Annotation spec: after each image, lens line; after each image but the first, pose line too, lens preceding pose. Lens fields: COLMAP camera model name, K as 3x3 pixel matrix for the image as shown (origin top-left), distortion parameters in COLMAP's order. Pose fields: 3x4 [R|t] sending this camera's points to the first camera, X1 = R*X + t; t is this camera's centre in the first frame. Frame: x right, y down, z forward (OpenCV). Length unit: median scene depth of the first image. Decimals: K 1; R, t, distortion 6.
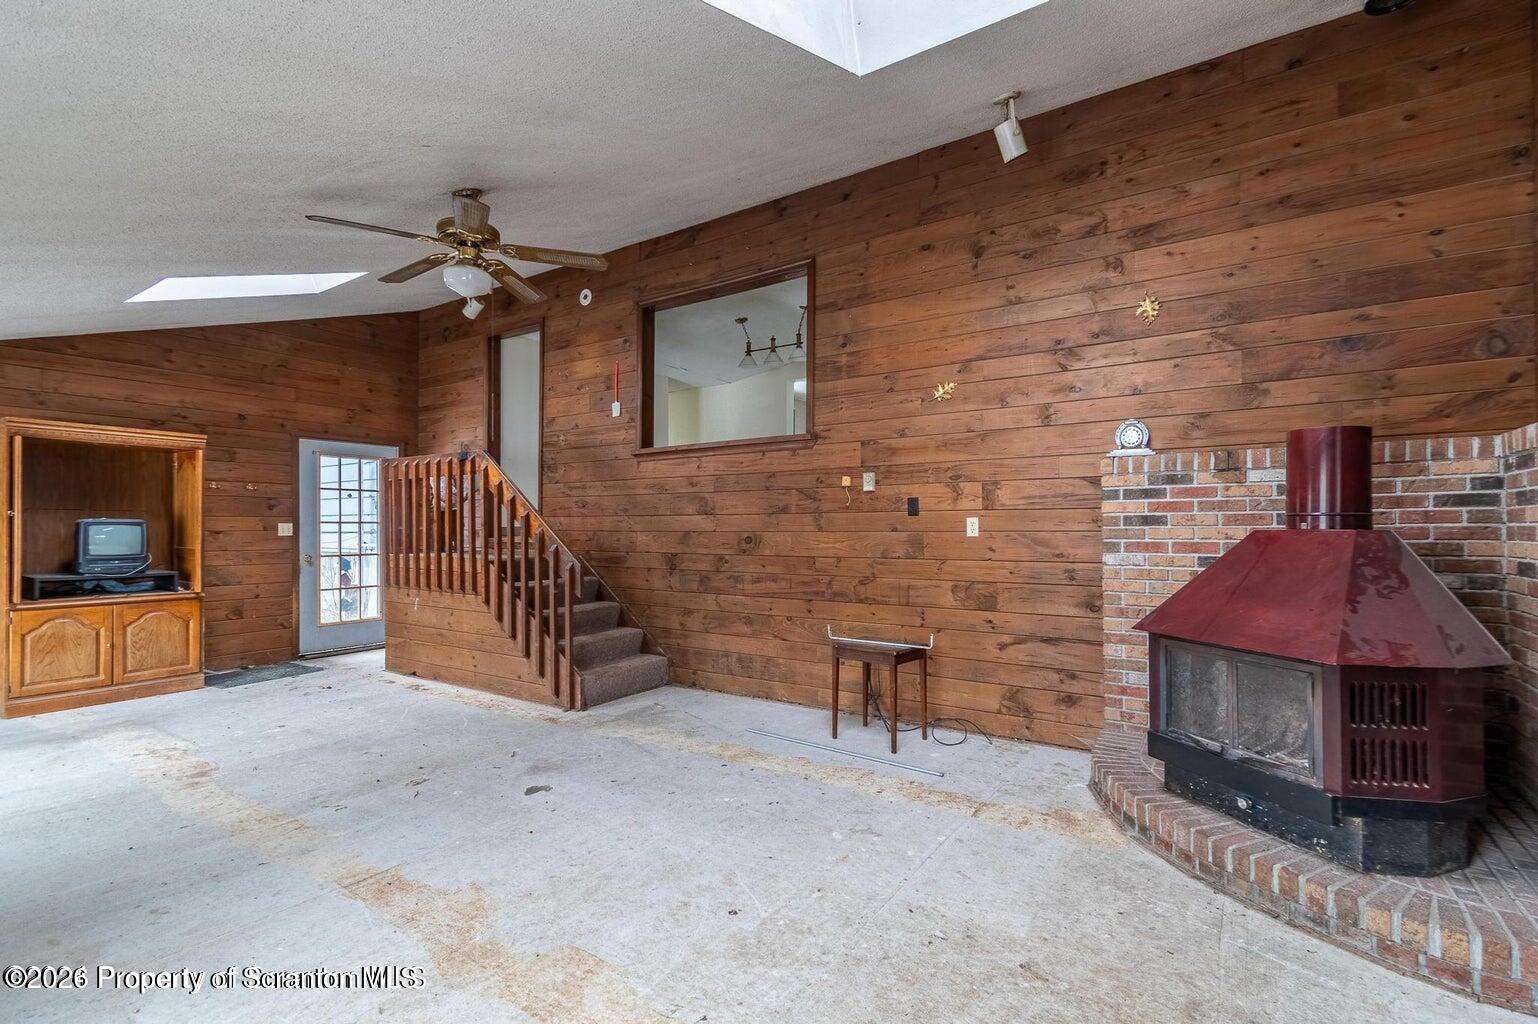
lens RADIAL K [[691.6, 0, 769.0], [0, 691.6, 512.0], [0, 0, 1]] dist [0.000319, -0.000517]
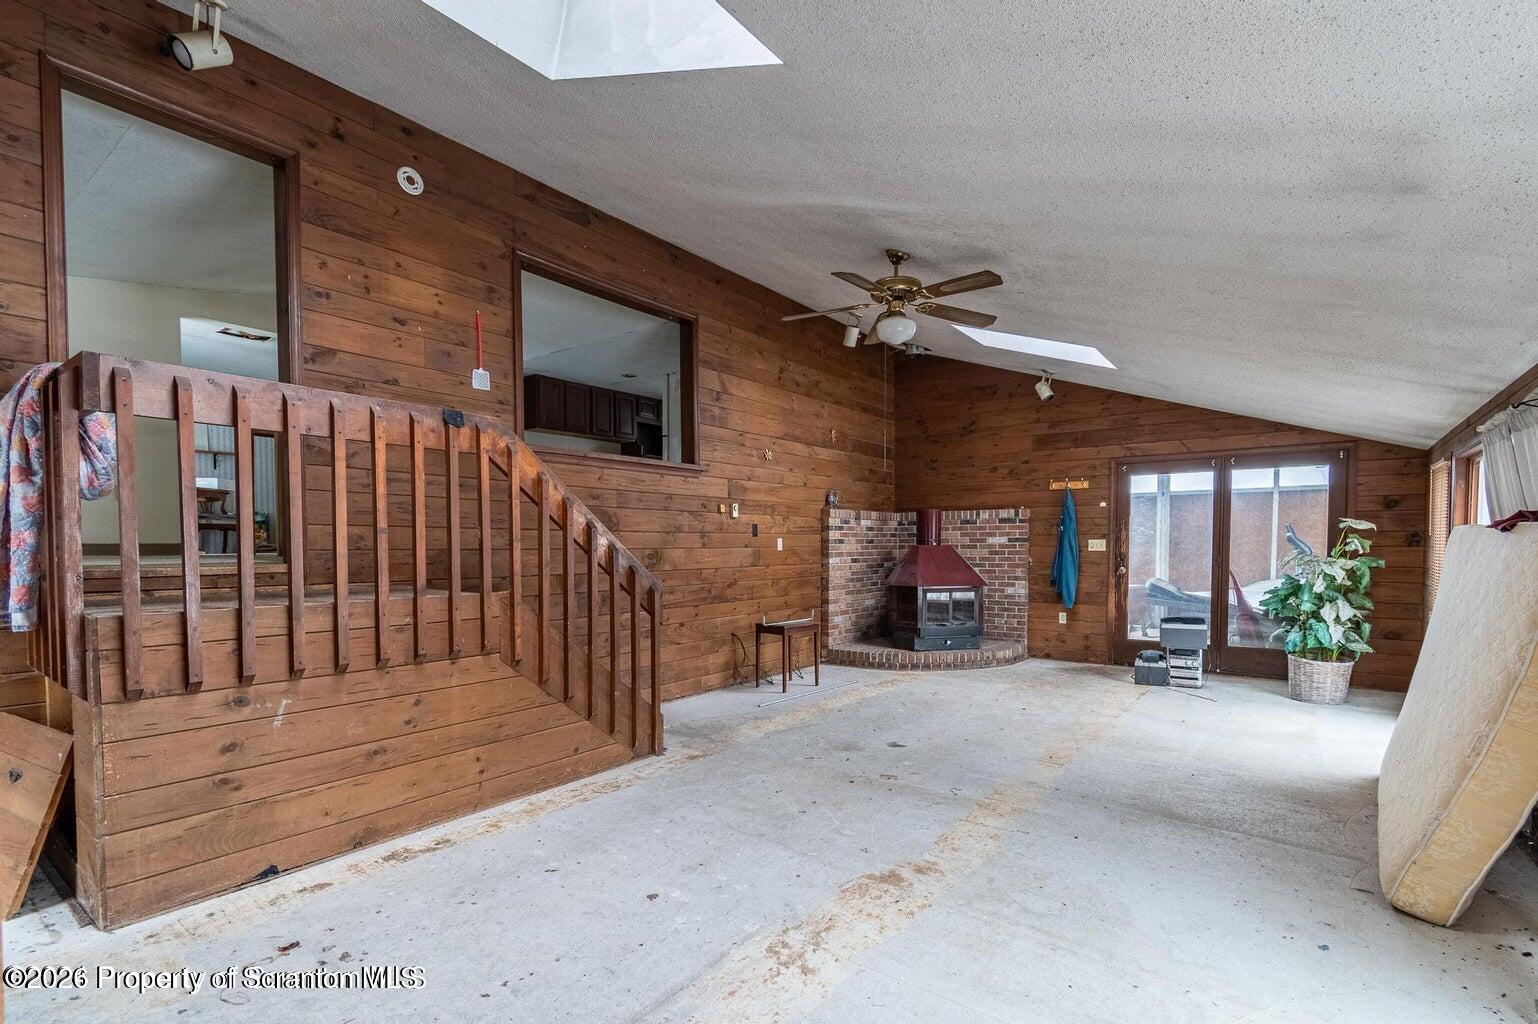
lens RADIAL K [[705.0, 0, 782.4], [0, 705.0, 560.5], [0, 0, 1]] dist [-0.002275, -0.000495]
pose [[0.054094, -0.019372, 0.998348, -1.309764], [-0.019208, 0.999607, 0.020437, 0.025259], [-0.998351, -0.020282, 0.053701, 0.903465]]
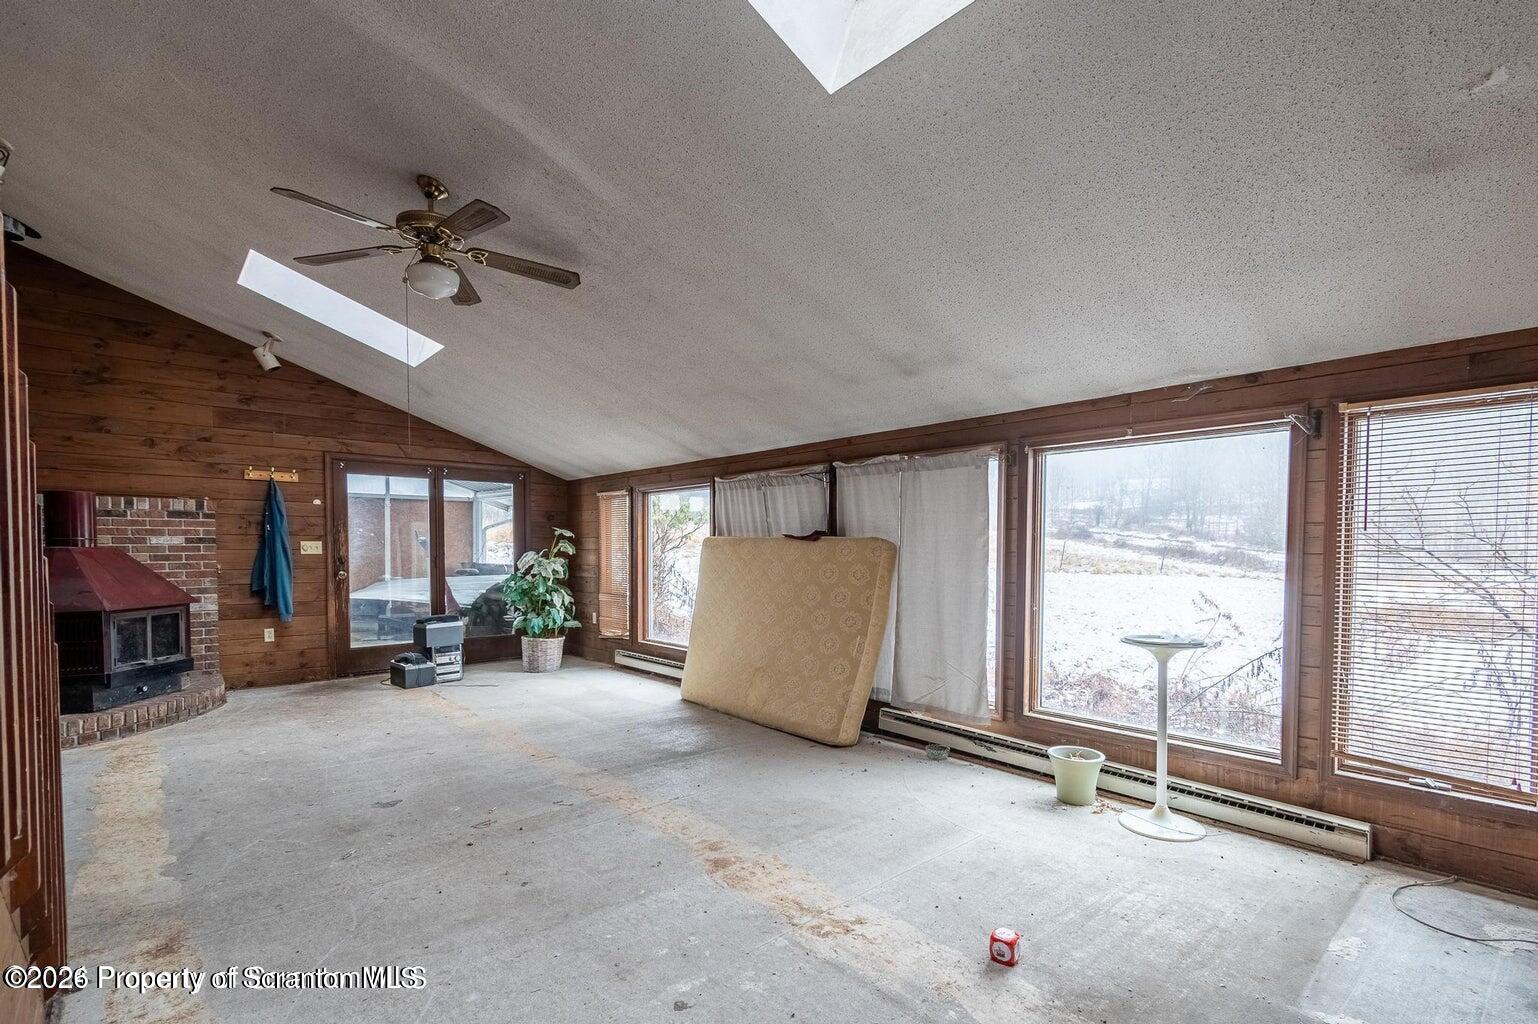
lens RADIAL K [[705.0, 0, 782.4], [0, 705.0, 560.5], [0, 0, 1]] dist [-0.002275, -0.000495]
pose [[-0.969220, -0.004269, 0.246158, -0.904944], [-0.005102, 0.999983, -0.002746, 0.035216], [-0.246142, -0.003917, -0.969226, 1.462350]]
